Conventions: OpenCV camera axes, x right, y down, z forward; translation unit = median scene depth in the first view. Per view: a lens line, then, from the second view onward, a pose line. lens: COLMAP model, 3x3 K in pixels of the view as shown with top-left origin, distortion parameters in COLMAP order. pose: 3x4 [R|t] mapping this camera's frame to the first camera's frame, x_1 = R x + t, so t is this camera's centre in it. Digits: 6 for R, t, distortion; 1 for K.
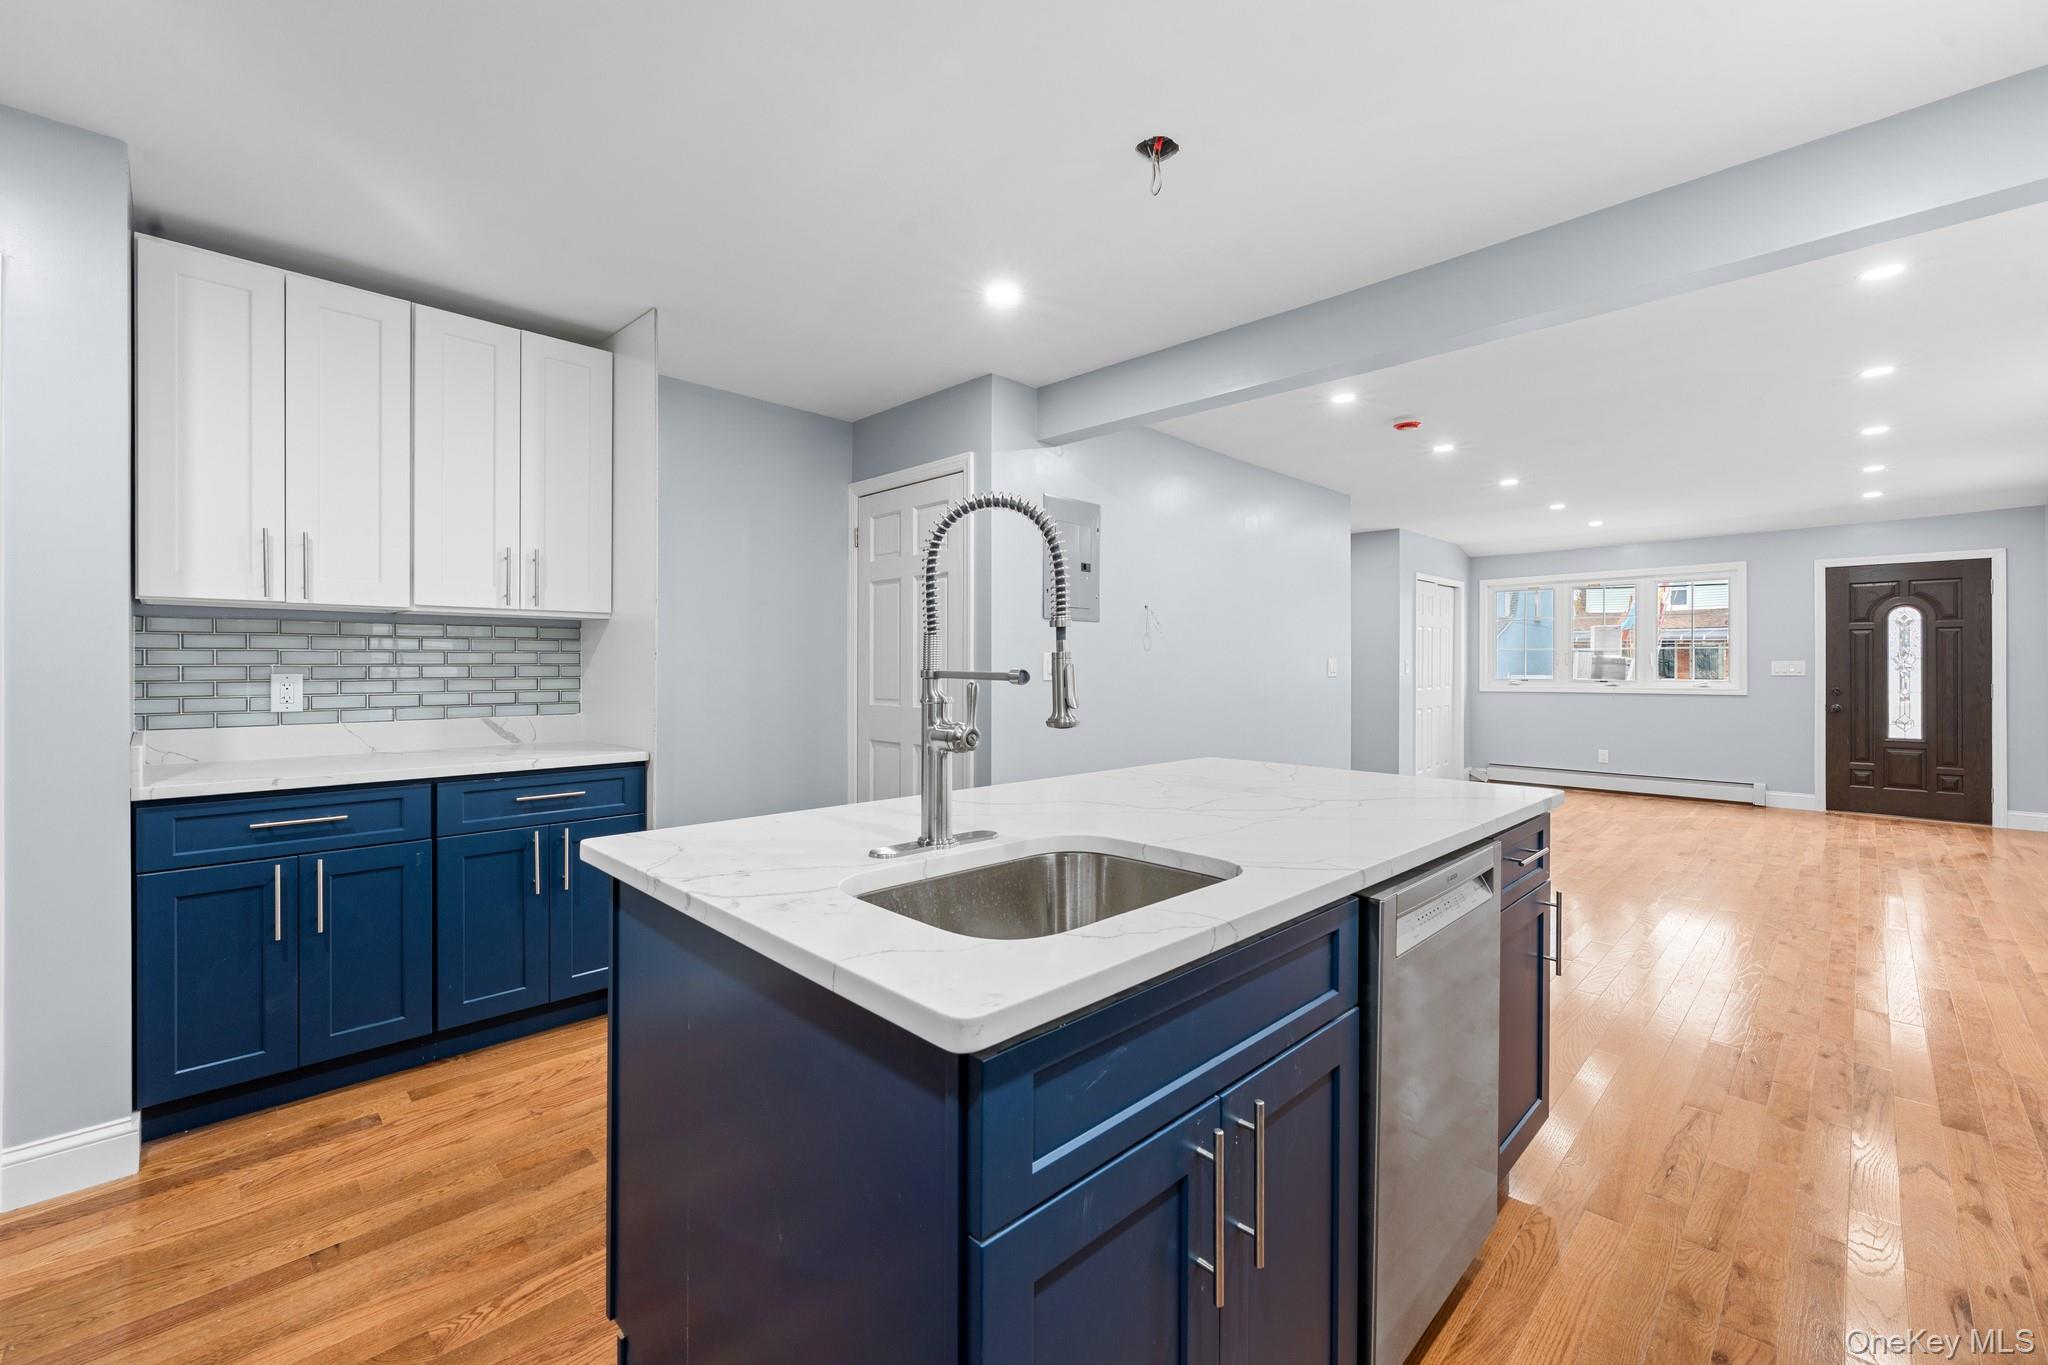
lens RADIAL K [[846.6, 0, 1020.8], [0, 846.6, 667.8], [0, 0, 1]] dist [-0.000325, -0.000272]
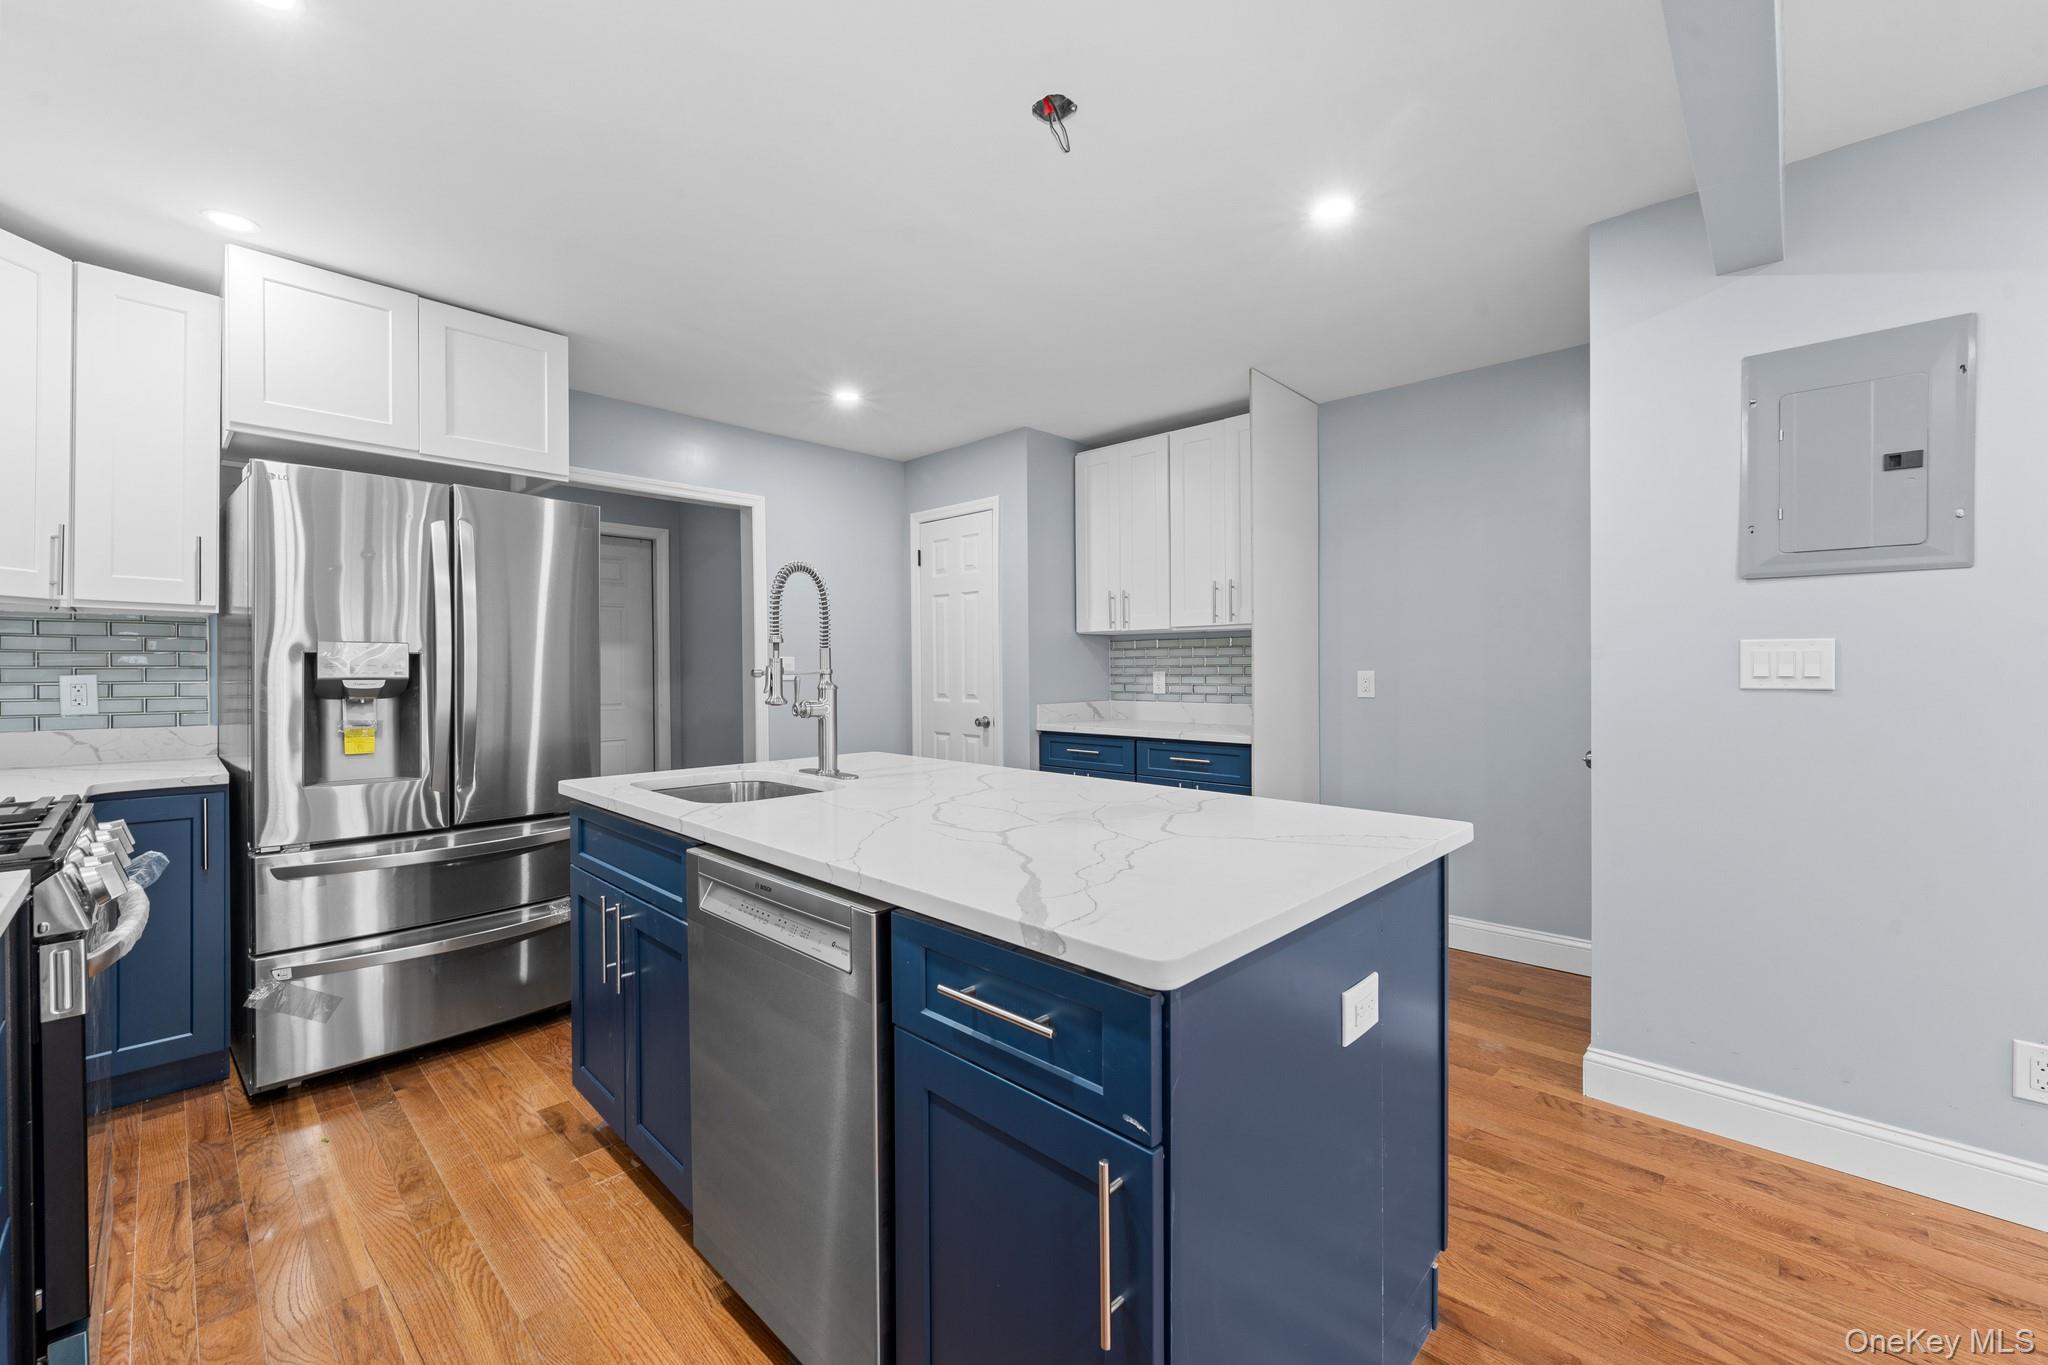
lens RADIAL K [[829.2, 0, 1024.0], [0, 829.2, 682.5], [0, 0, 1]] dist [-0.000246, -0.000471]
pose [[0.019507, 0.018017, -0.999647, 0.790281], [0.003506, 0.999830, 0.018088, -0.001460], [0.999804, -0.003858, 0.019441, 0.698603]]
